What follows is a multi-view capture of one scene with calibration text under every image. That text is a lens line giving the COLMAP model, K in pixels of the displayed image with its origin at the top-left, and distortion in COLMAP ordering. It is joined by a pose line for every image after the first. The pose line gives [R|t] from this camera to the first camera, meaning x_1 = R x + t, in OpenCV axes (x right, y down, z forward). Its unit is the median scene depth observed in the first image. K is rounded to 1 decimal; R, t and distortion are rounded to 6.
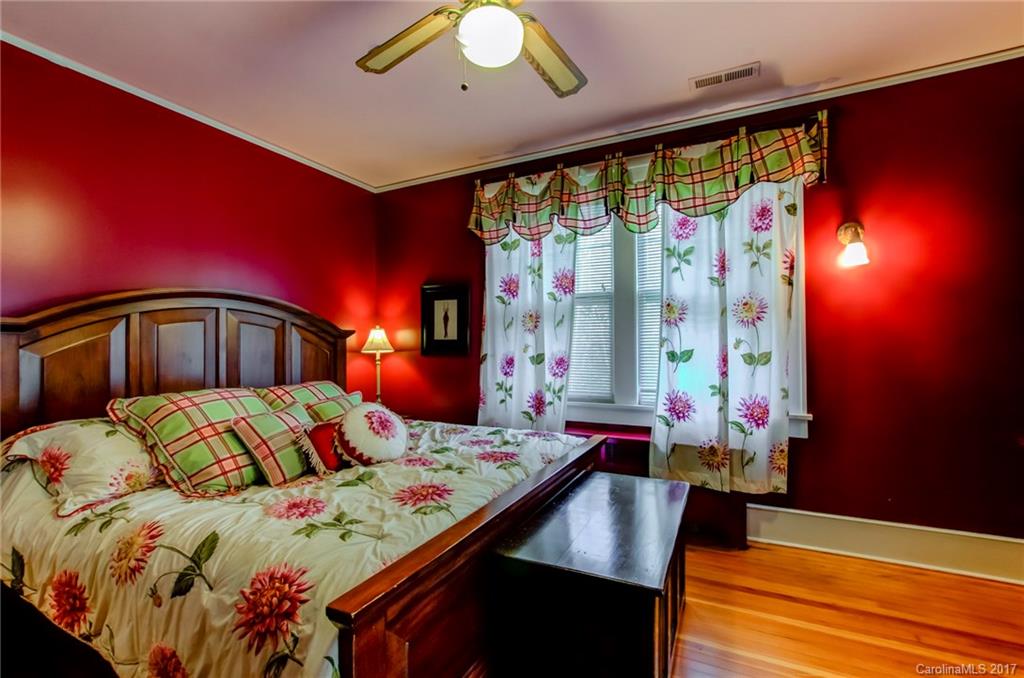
lens RADIAL K [[454.4, 0, 507.3], [0, 454.4, 345.1], [0, 0, 1]] dist [-0.009659, 0.000318]
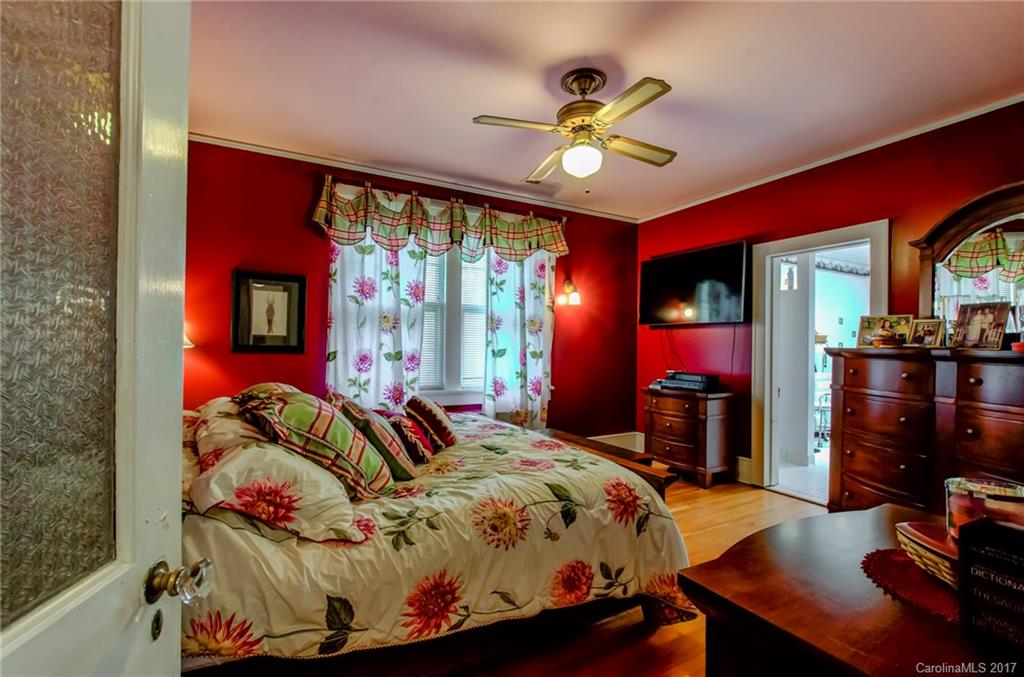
lens RADIAL K [[454.4, 0, 506.9], [0, 454.4, 343.2], [0, 0, 1]] dist [-0.009659, 0.000318]
pose [[0.560315, 0.015160, 0.828141, -0.756622], [-0.019883, 0.999791, -0.004849, -0.001034], [-0.828041, -0.013749, 0.560499, 0.137457]]
